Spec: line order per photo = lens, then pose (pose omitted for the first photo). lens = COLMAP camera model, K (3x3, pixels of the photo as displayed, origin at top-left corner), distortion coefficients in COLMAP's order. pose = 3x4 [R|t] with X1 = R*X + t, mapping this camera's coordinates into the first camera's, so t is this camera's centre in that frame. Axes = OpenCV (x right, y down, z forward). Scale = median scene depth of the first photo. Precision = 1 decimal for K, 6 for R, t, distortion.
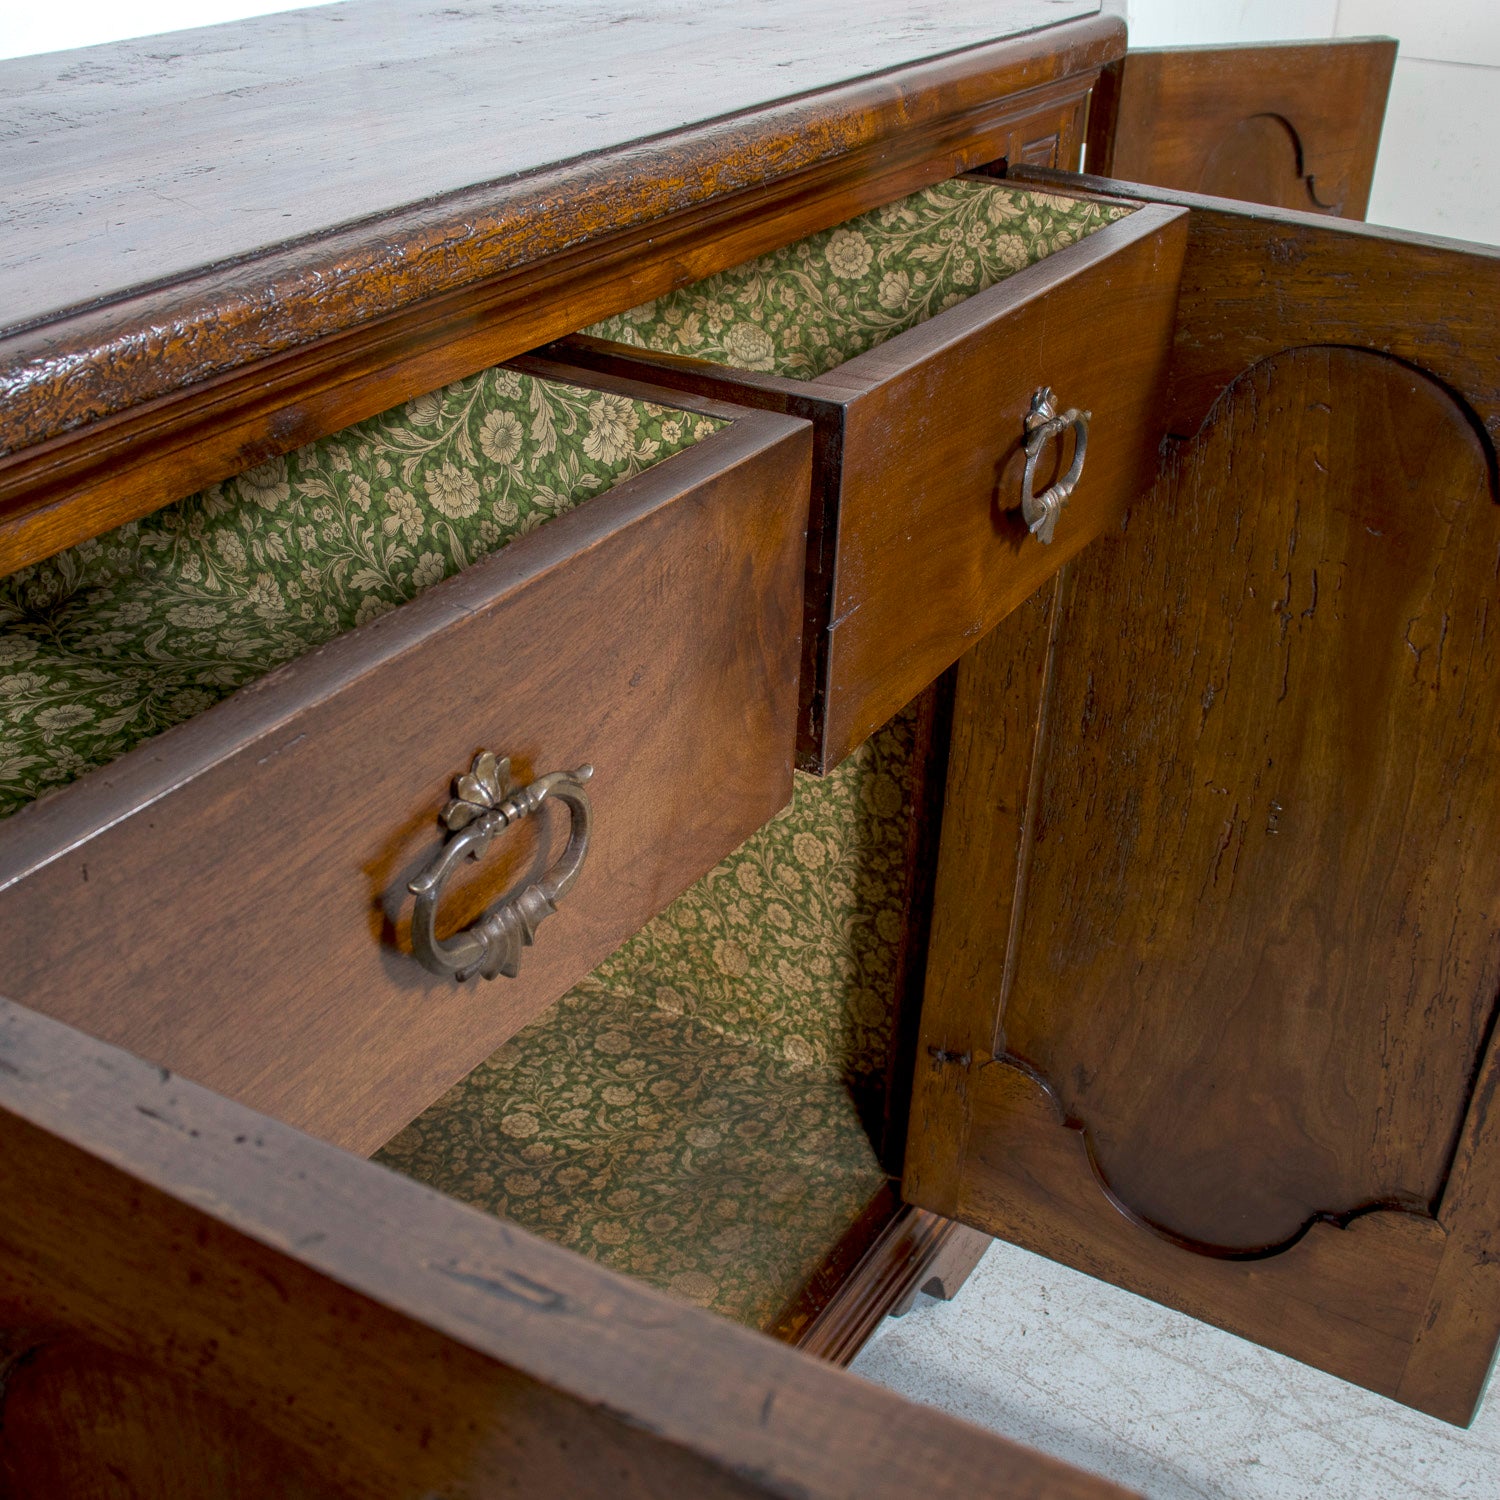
lens RADIAL K [[1951.7, 0, 680.7], [0, 1951.7, 754.8], [0, 0, 1]] dist [-0.166854, 0.135913]
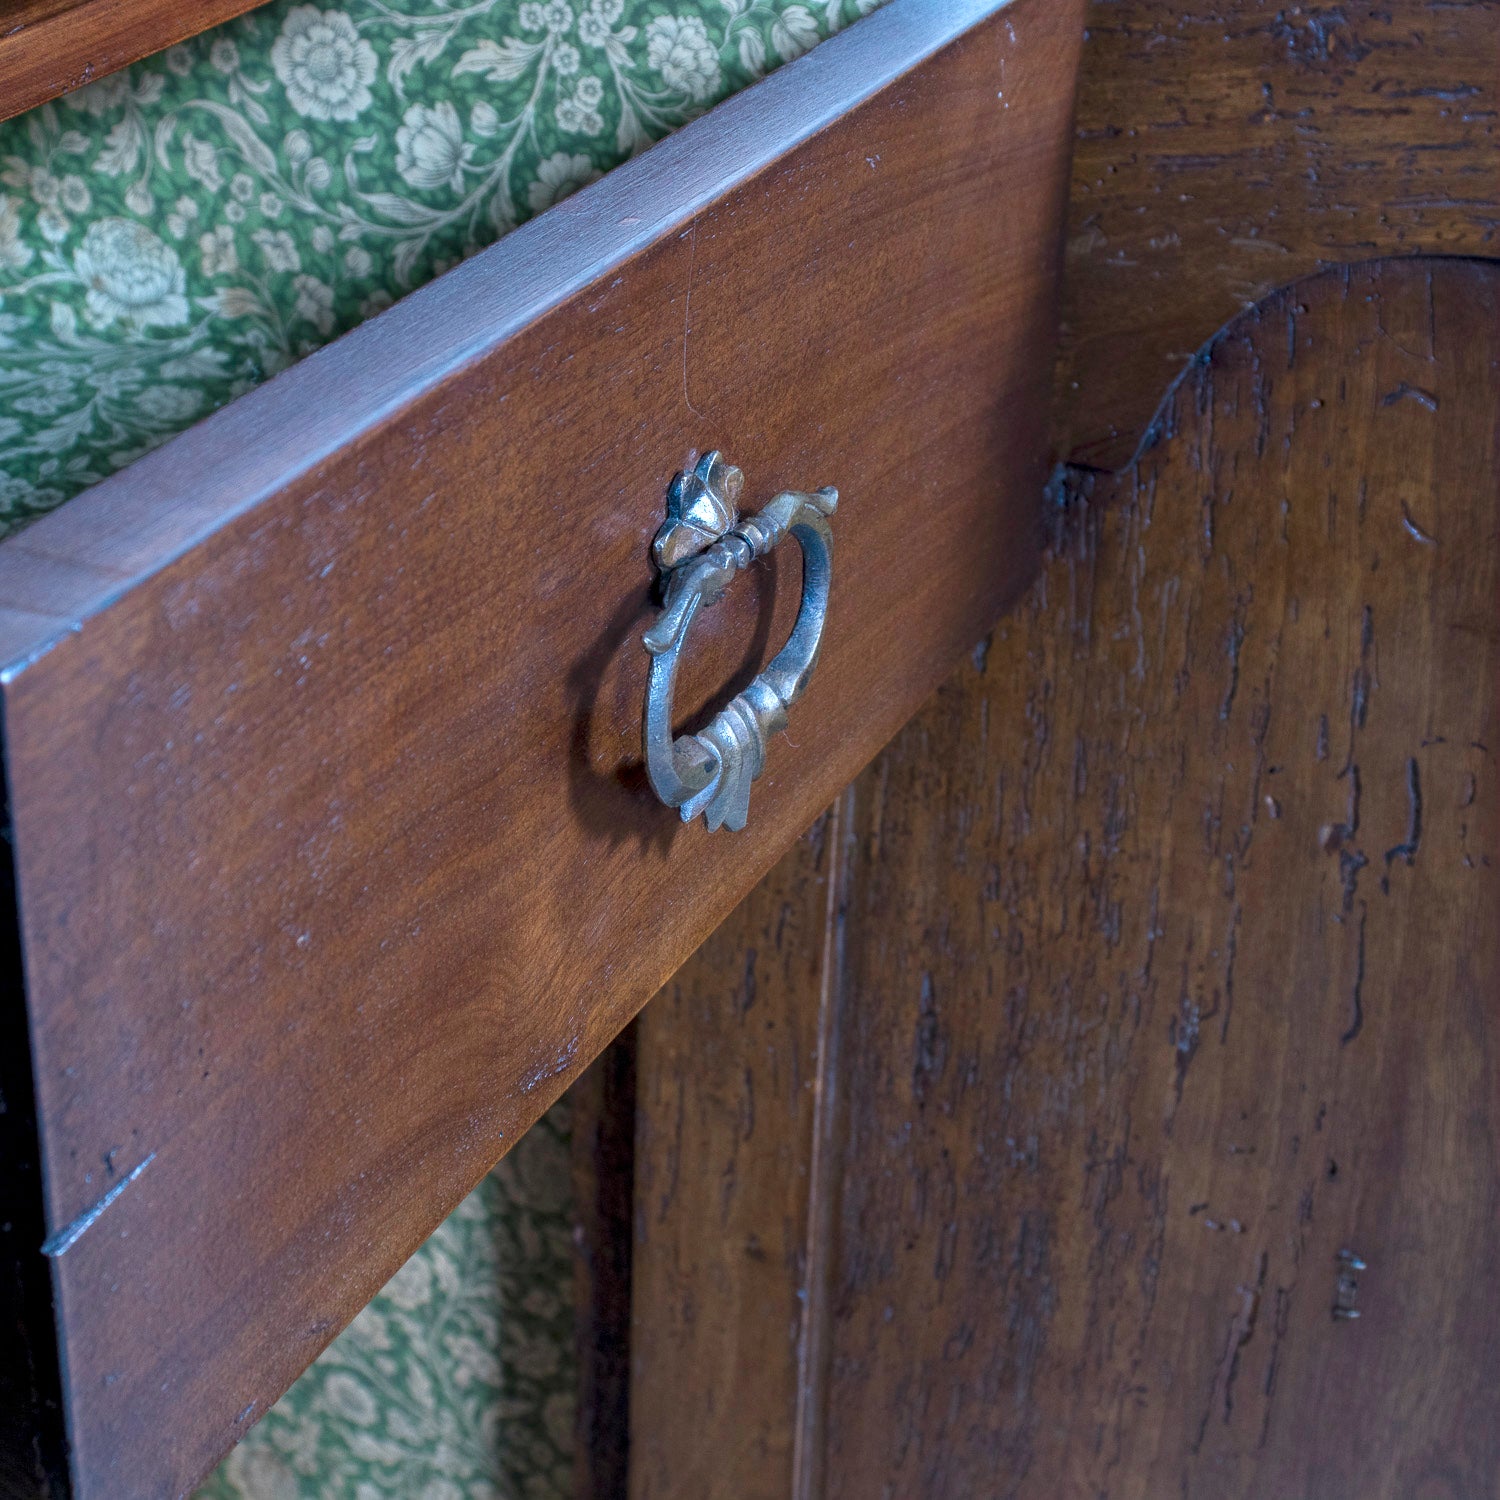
lens RADIAL K [[3211.6, 0, 692.5], [0, 3211.6, 749.5], [0, 0, 1]] dist [0.034563, 0.184712]
pose [[0.995551, -0.045359, 0.082586, 0.101931], [0.044890, 0.998964, 0.007536, -0.106545], [-0.082842, -0.003796, 0.996555, 0.269581]]
